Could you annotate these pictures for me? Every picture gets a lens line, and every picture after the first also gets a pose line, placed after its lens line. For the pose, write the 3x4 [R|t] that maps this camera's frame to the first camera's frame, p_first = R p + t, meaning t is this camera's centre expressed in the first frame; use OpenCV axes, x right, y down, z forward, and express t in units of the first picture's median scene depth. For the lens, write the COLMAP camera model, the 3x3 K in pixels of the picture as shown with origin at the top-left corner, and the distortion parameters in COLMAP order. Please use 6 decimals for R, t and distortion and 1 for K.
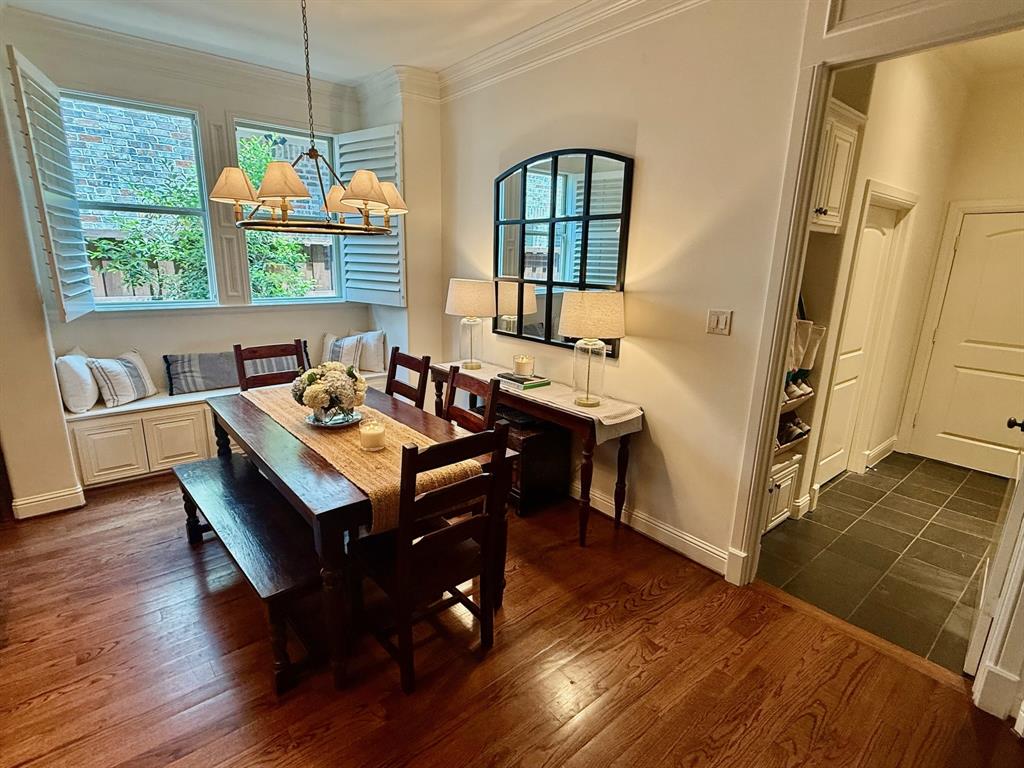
lens RADIAL K [[510.5, 0, 511.3], [0, 510.5, 384.7], [0, 0, 1]] dist [0.001317, -0.000328]
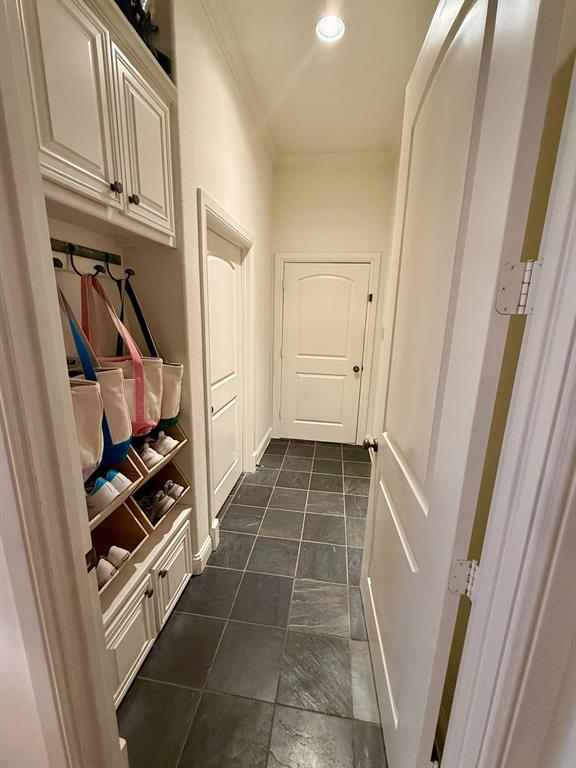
lens RADIAL K [[309.6, 0, 287.8], [0, 309.6, 382.5], [0, 0, 1]] dist [-0.001380, -0.000058]
pose [[0.746292, -0.154027, 0.647553, 0.348221], [0.156853, 0.986156, 0.053798, -0.069412], [-0.646874, 0.061421, 0.760119, 0.433506]]
